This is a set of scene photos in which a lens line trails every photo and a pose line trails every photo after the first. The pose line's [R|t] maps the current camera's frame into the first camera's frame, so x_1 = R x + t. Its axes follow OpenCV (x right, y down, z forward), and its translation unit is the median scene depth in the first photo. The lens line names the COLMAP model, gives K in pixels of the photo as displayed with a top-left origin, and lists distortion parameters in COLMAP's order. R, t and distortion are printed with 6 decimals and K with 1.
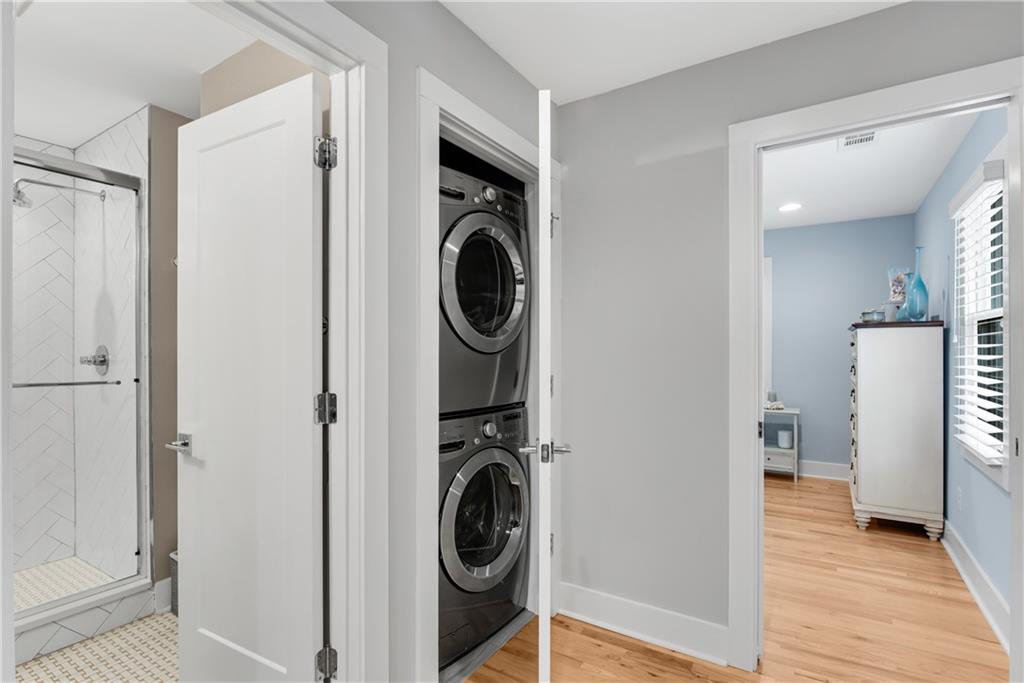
lens RADIAL K [[475.7, 0, 509.8], [0, 475.7, 348.5], [0, 0, 1]] dist [-0.026778, -0.000152]
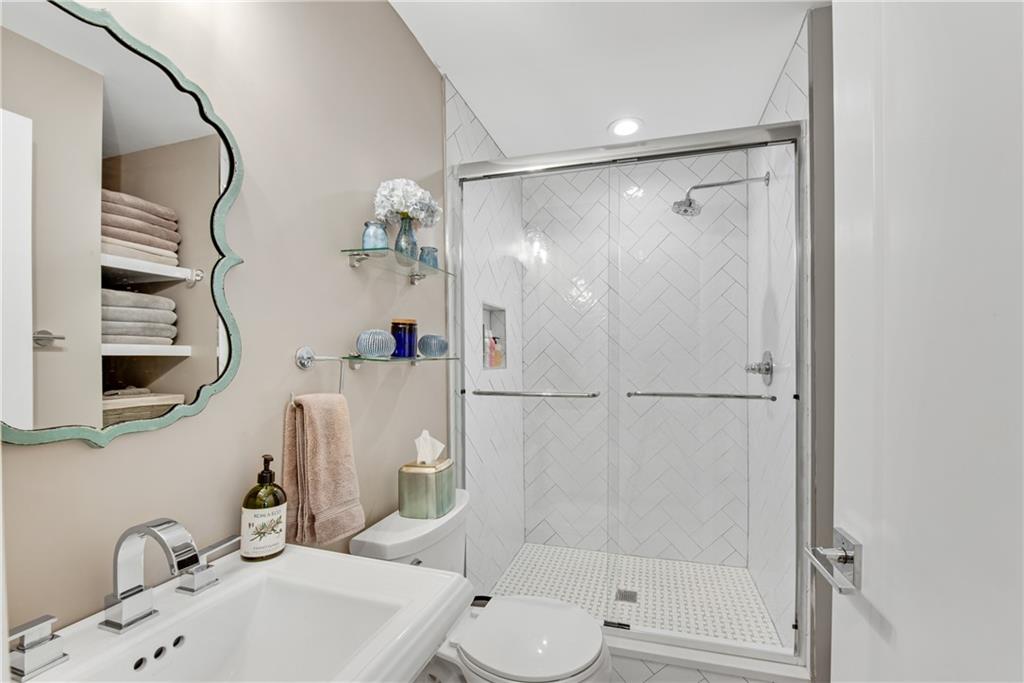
lens RADIAL K [[466.6, 0, 512.6], [0, 466.6, 361.2], [0, 0, 1]] dist [-0.000157, -0.000182]
pose [[0.298436, 0.007141, -0.954403, -0.186742], [0.004460, 0.999951, 0.008877, 0.001944], [0.954419, -0.006906, 0.298389, 0.289452]]
